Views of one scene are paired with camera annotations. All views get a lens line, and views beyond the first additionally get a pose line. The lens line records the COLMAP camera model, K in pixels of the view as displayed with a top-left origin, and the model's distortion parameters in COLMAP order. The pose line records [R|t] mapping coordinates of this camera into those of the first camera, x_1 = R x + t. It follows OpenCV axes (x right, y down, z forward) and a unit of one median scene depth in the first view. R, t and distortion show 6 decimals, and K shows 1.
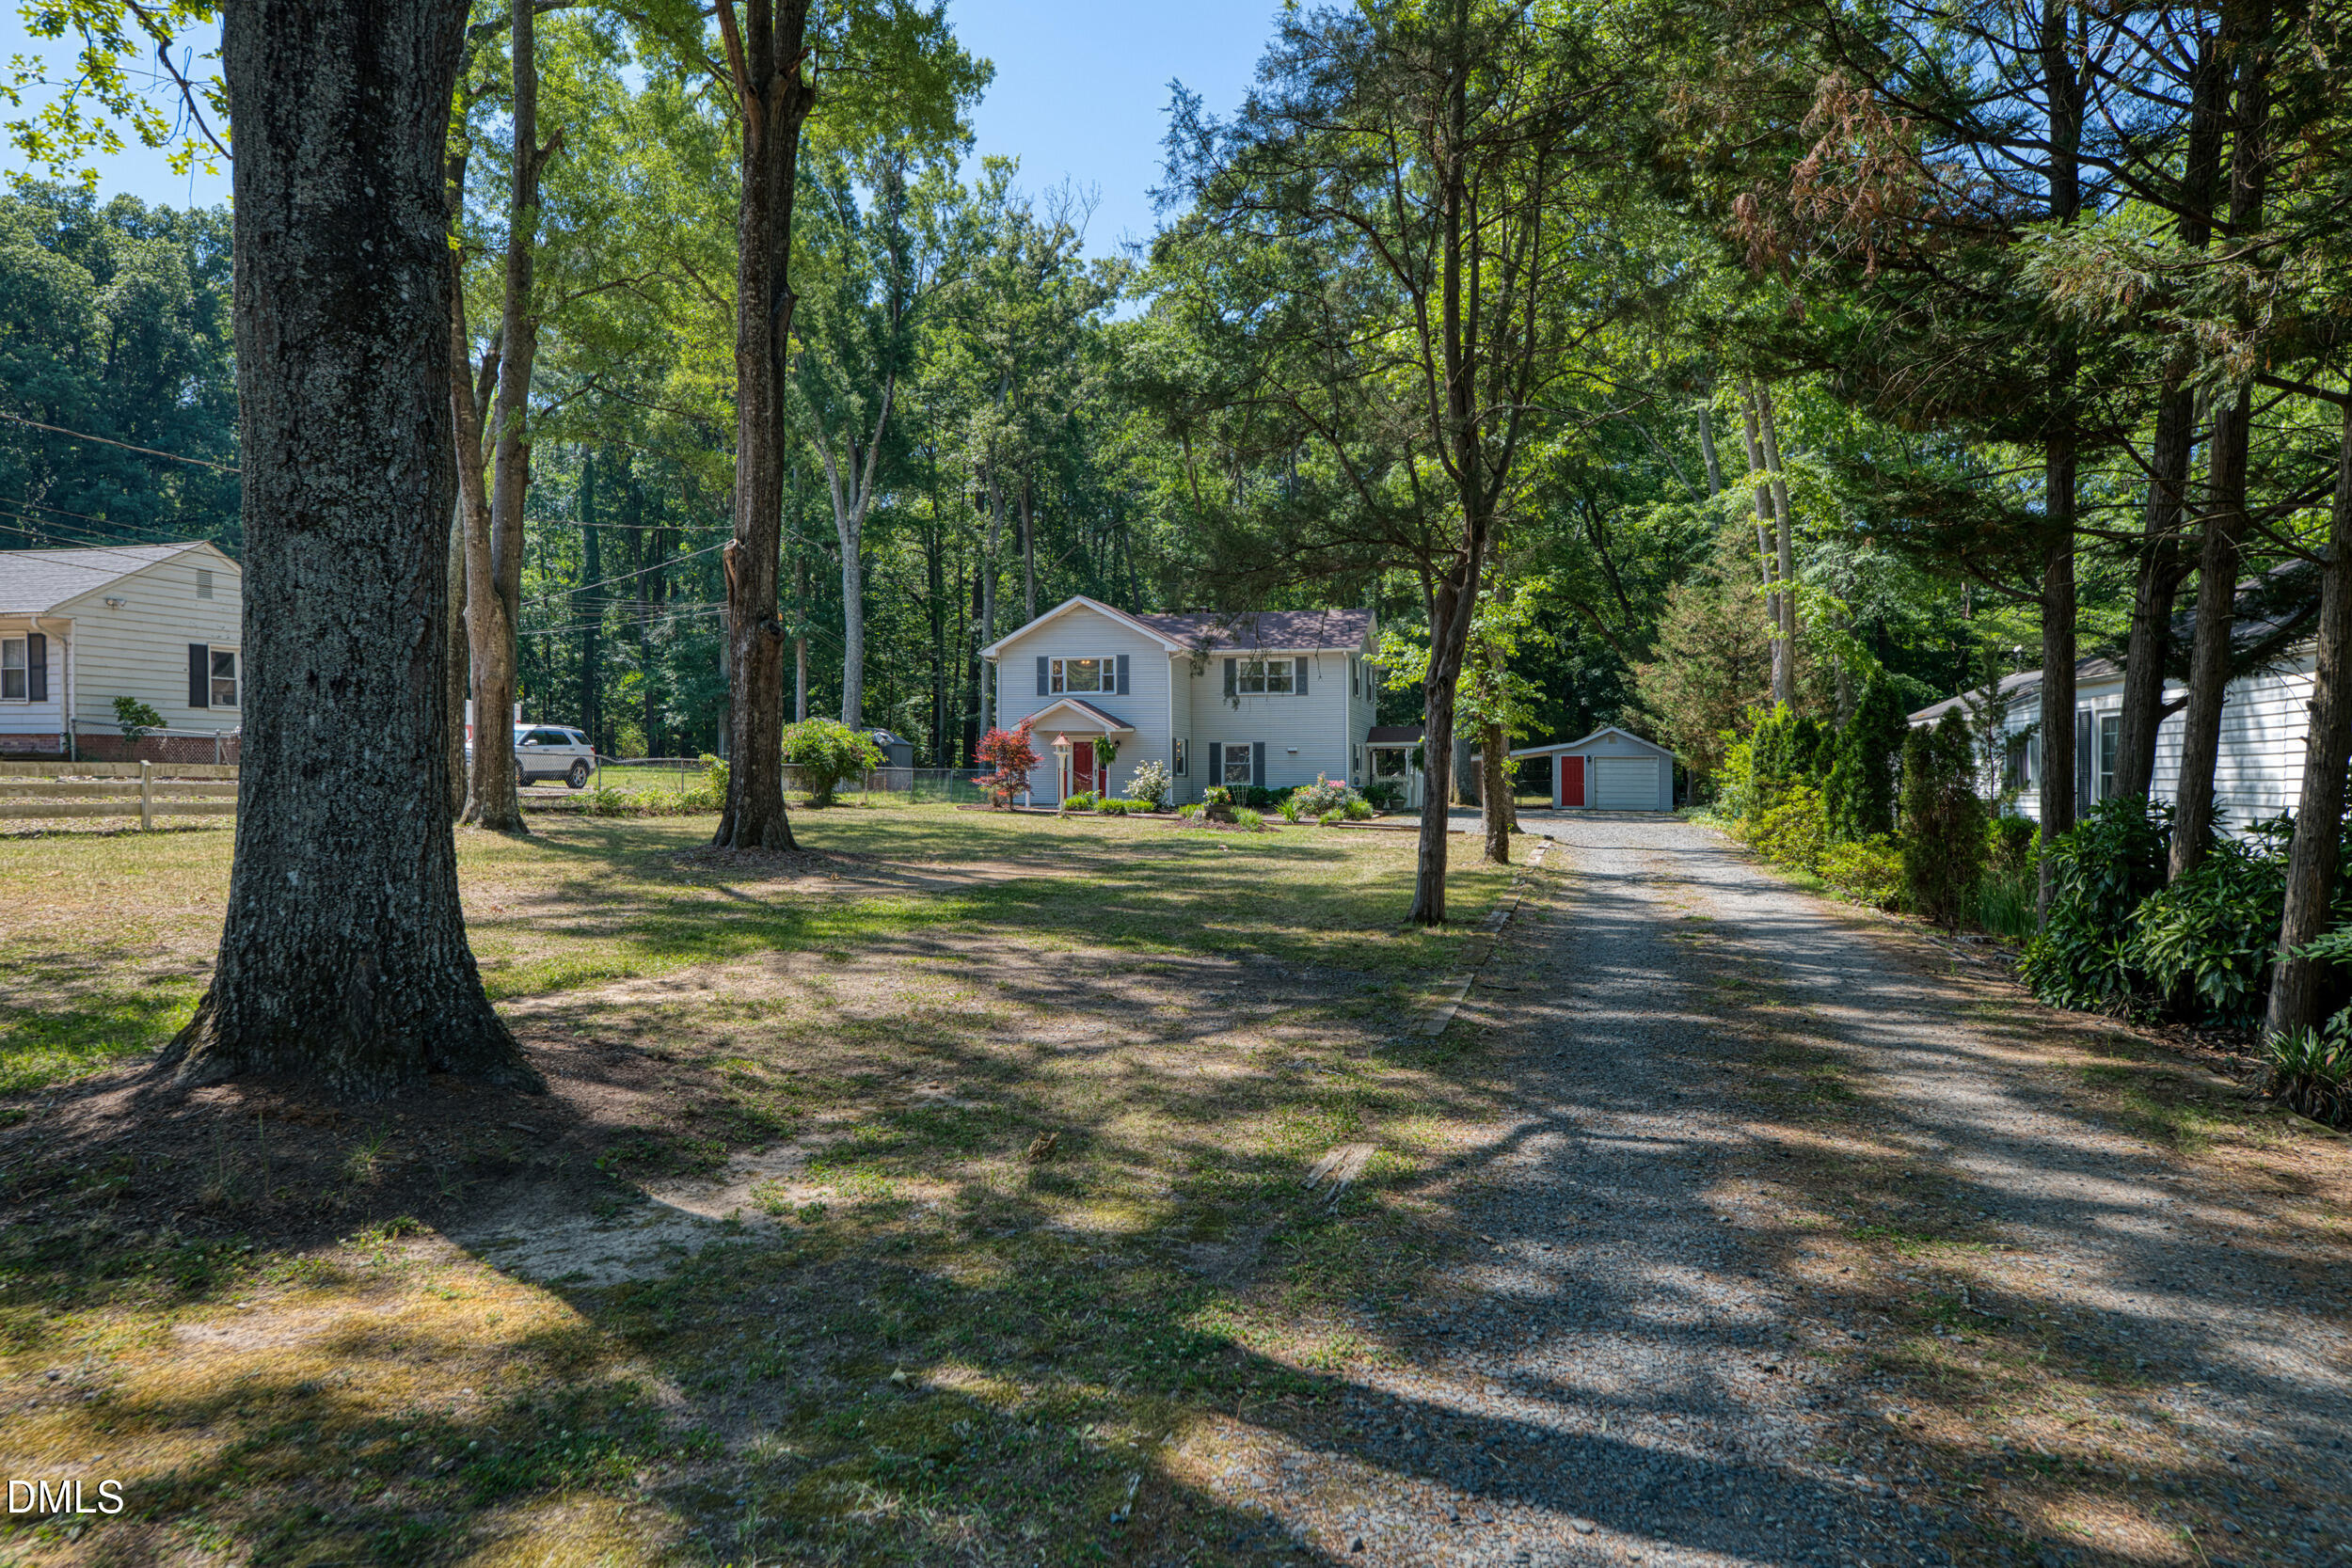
lens RADIAL K [[1559.2, 0, 1176.0], [0, 1559.2, 784.0], [0, 0, 1]] dist [0.004639, 0.001100]
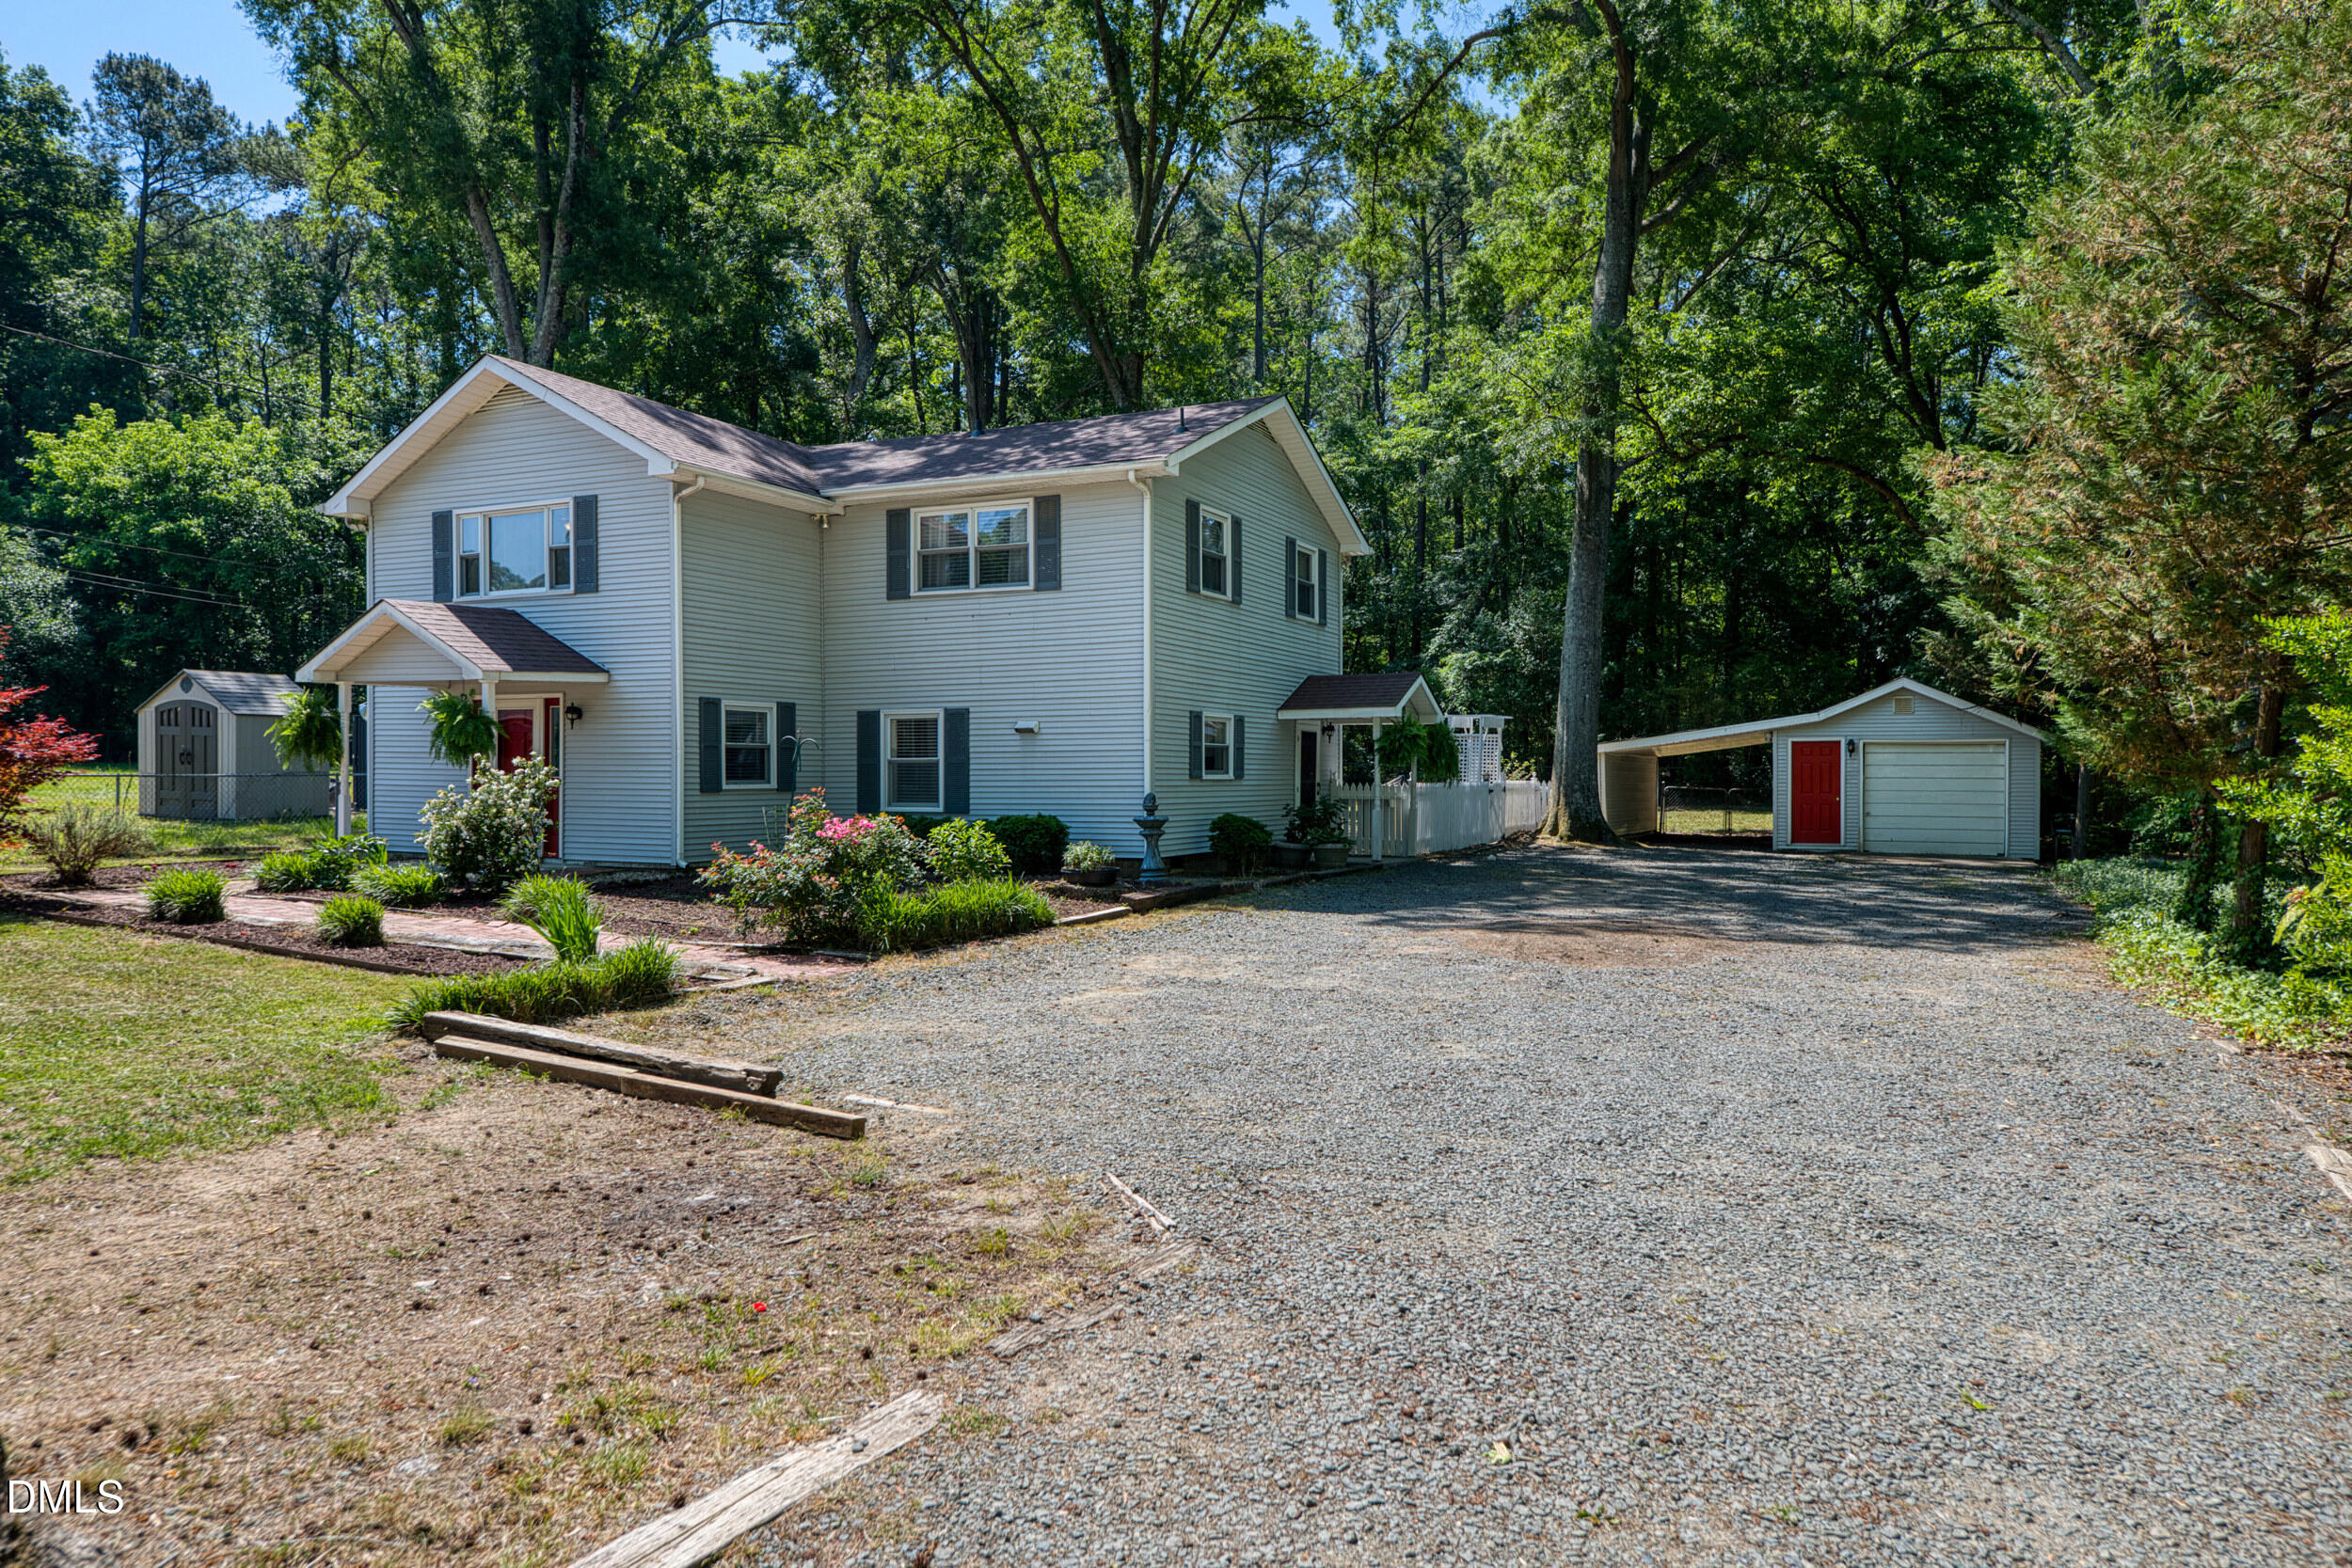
lens RADIAL K [[1559.2, 0, 1176.0], [0, 1559.2, 784.0], [0, 0, 1]] dist [0.004639, 0.001100]
pose [[0.980310, -0.000753, -0.197466, 0.193175], [0.002307, 0.999968, 0.007638, -0.009821], [0.197454, -0.007943, 0.980280, 0.609385]]
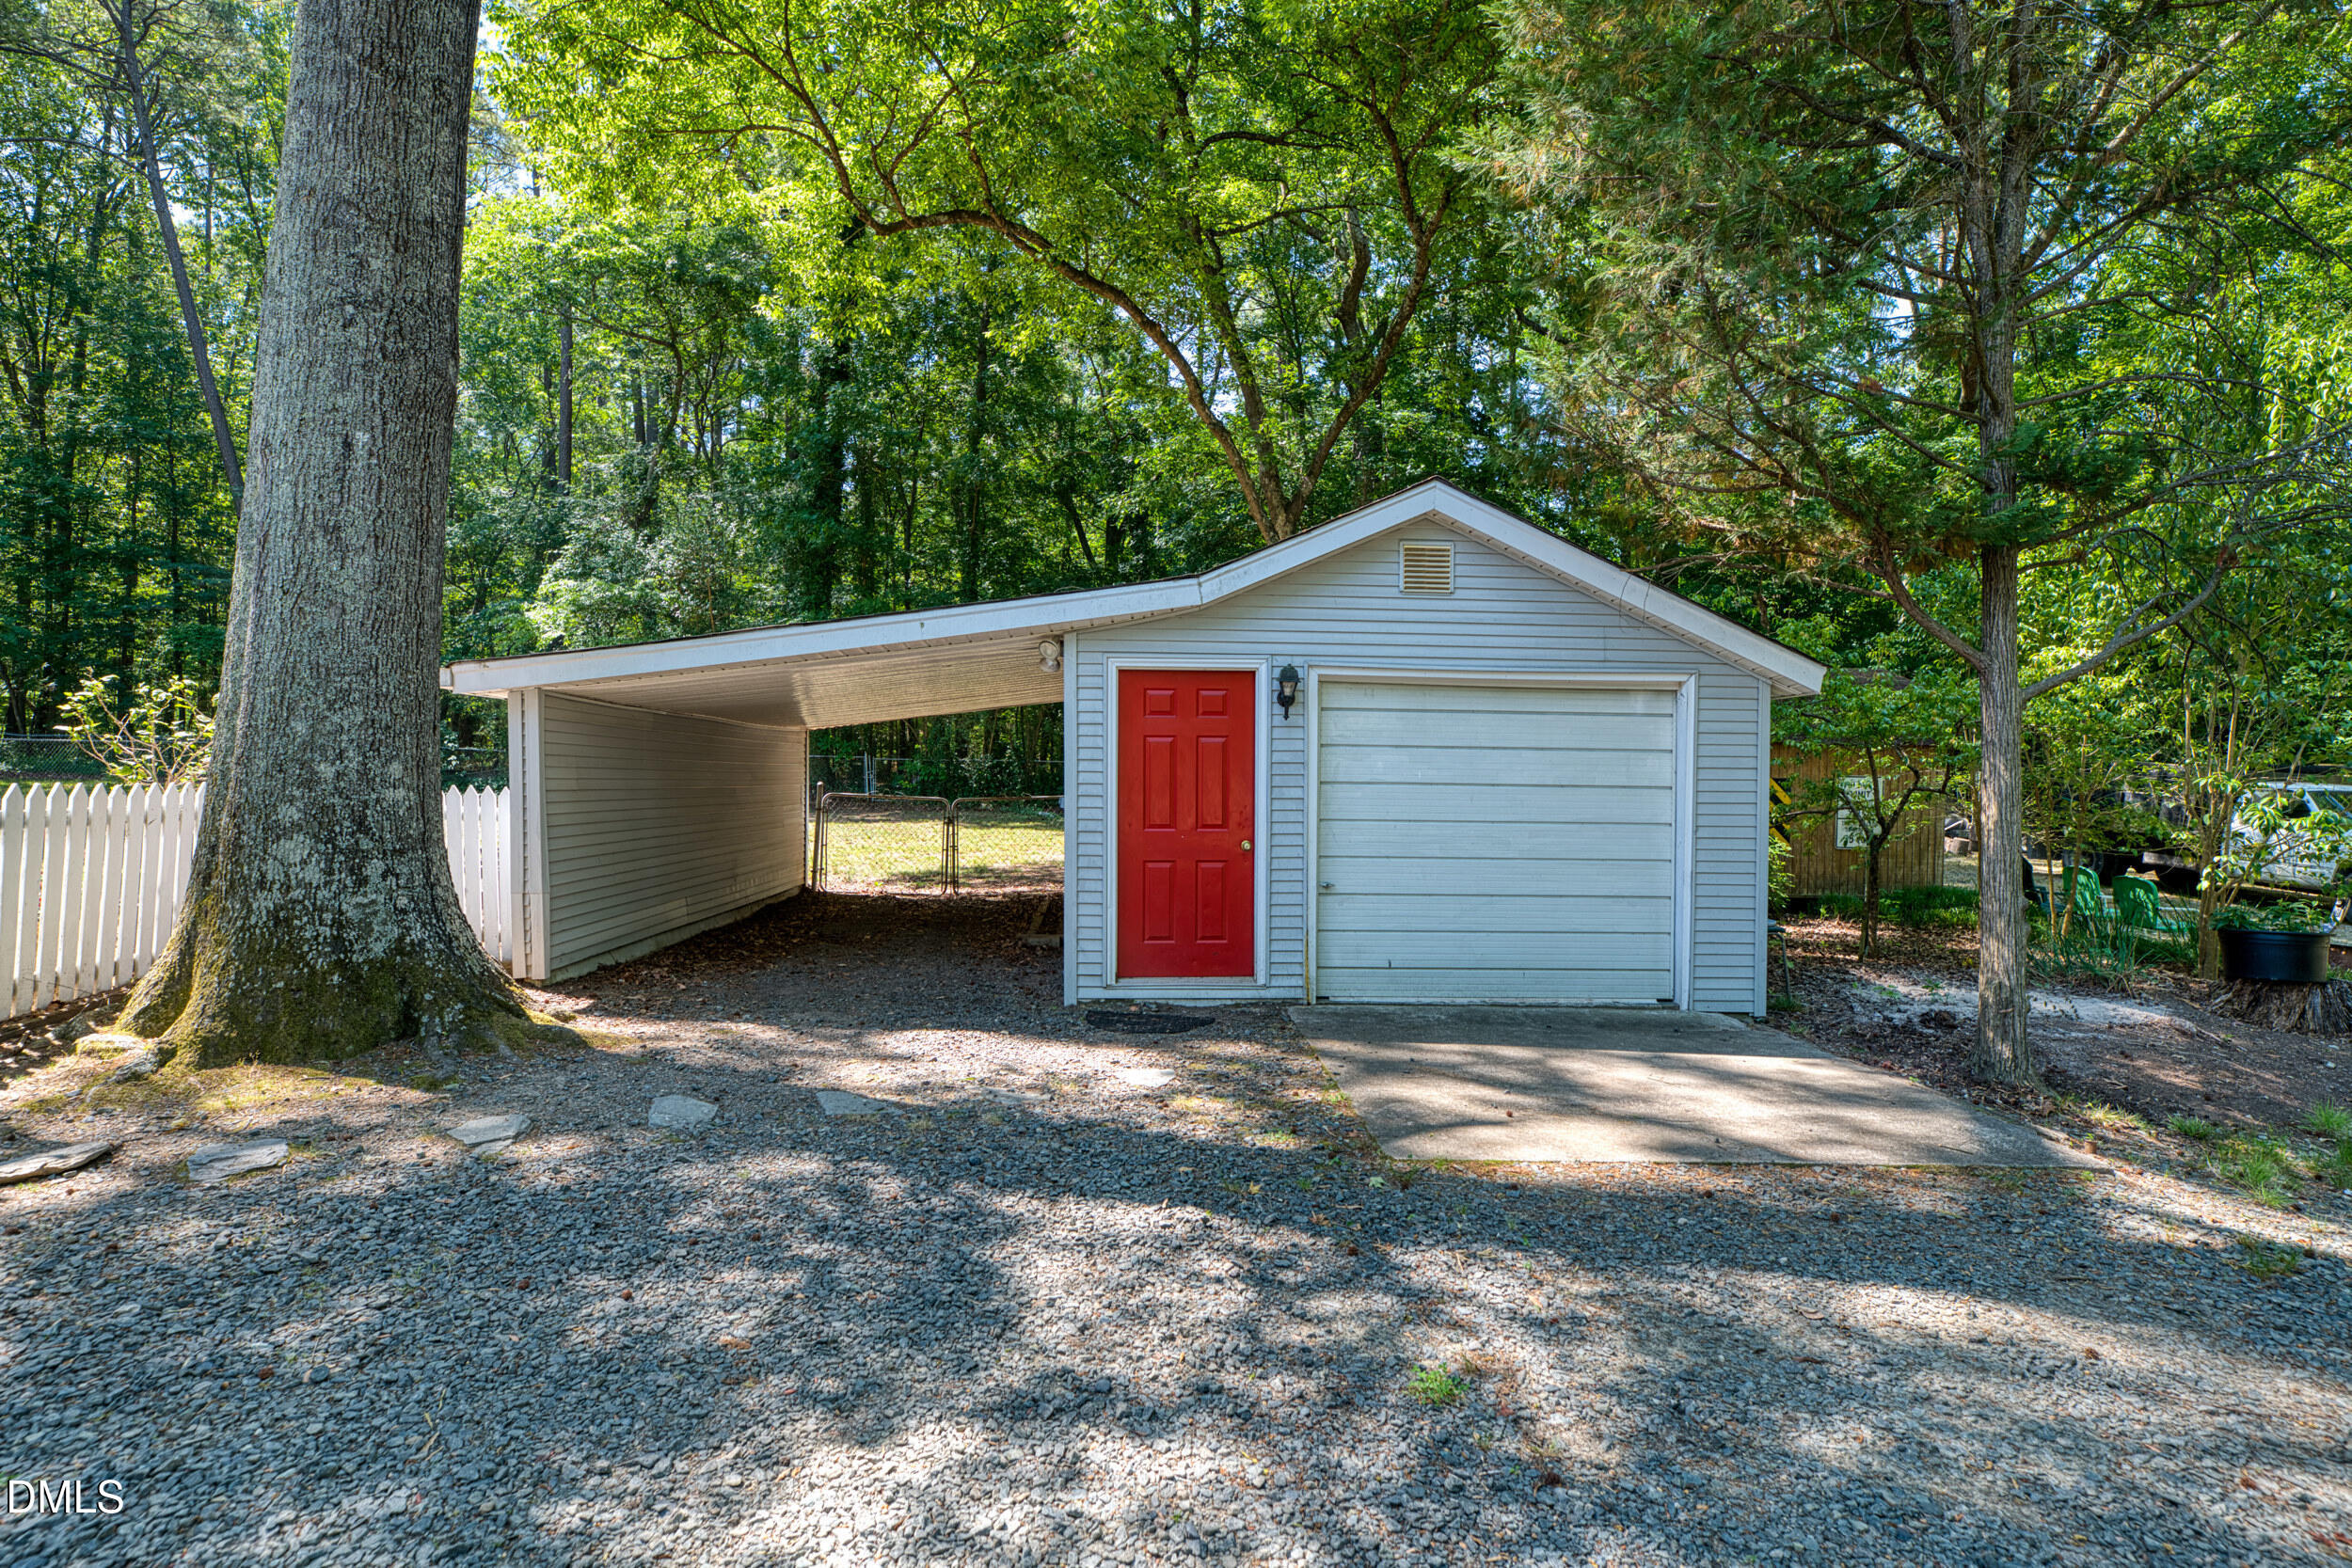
lens RADIAL K [[1220.8, 0, 1176.0], [0, 1220.8, 784.0], [0, 0, 1]] dist [0.000283, 0.000011]
pose [[0.950373, 0.001007, 0.311110, 0.264212], [-0.007549, 0.999775, 0.019824, -0.009275], [-0.311020, -0.021189, 0.950167, 1.085594]]
